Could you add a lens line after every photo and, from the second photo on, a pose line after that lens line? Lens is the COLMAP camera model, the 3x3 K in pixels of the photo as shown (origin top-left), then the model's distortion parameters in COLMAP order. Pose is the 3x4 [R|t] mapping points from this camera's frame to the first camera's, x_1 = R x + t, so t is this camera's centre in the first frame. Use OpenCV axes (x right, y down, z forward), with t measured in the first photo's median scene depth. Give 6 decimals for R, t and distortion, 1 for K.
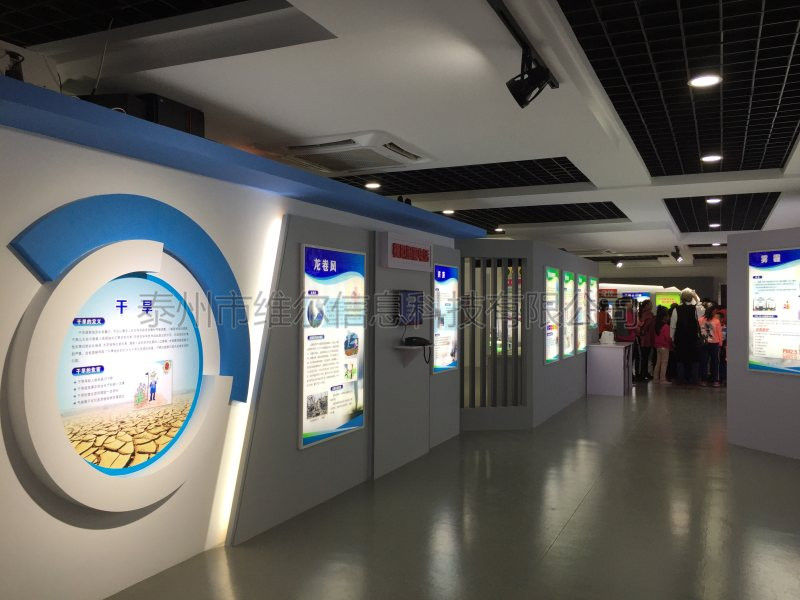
lens RADIAL K [[677.7, 0, 400.0], [0, 677.7, 300.0], [0, 0, 1]] dist [0.080120, -0.130942]
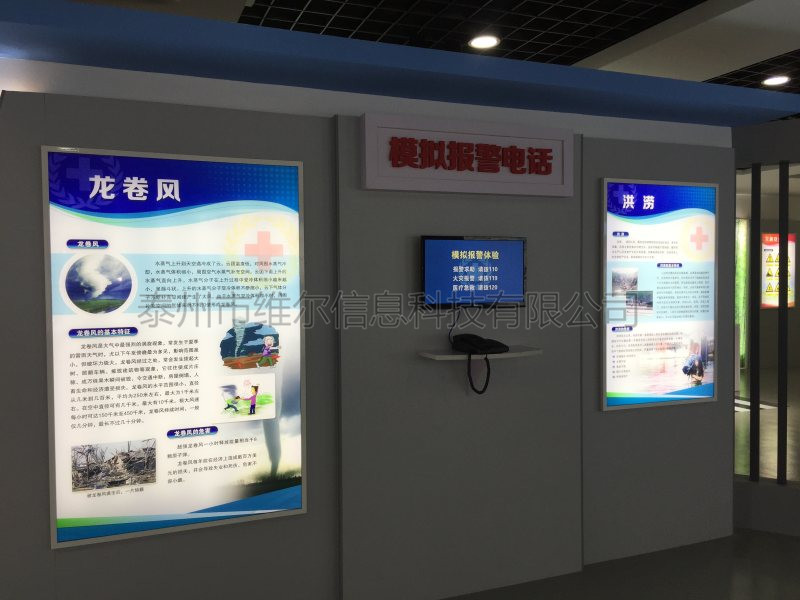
lens RADIAL K [[677.7, 0, 400.0], [0, 677.7, 300.0], [0, 0, 1]] dist [0.080120, -0.130942]
pose [[0.733203, 0.003659, -0.680000, 0.339948], [0.020117, 0.999431, 0.027069, 0.019263], [0.679712, -0.033527, 0.732712, 0.686269]]
